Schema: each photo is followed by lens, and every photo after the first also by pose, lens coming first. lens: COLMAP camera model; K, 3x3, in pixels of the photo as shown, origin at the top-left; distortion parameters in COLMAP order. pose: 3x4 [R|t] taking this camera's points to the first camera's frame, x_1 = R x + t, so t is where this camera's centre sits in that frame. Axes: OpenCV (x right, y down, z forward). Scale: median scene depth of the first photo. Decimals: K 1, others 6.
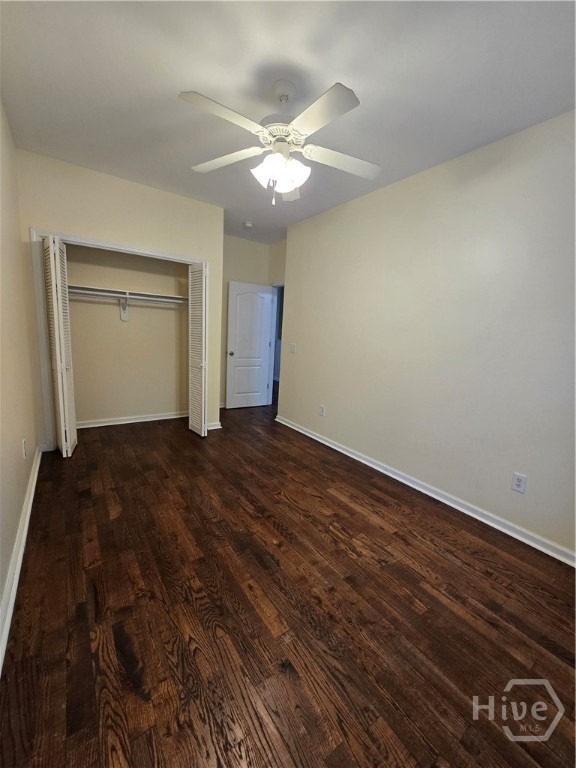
lens RADIAL K [[313.4, 0, 295.4], [0, 313.4, 382.1], [0, 0, 1]] dist [-0.000700, 0.000338]
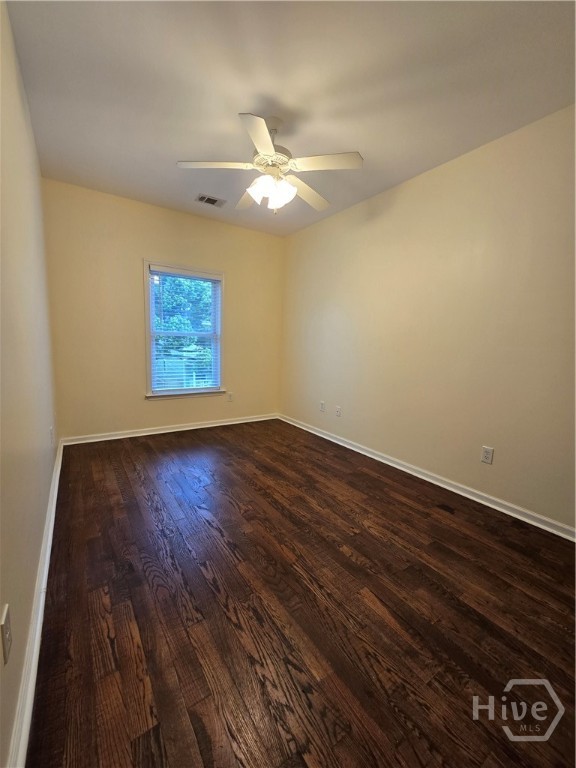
lens RADIAL K [[313.4, 0, 295.4], [0, 313.4, 382.1], [0, 0, 1]] dist [-0.000700, 0.000338]
pose [[-0.995947, -0.089915, 0.002384, -0.158187], [-0.085384, 0.953433, 0.289267, -0.248057], [-0.028283, 0.287891, -0.957245, 1.728414]]
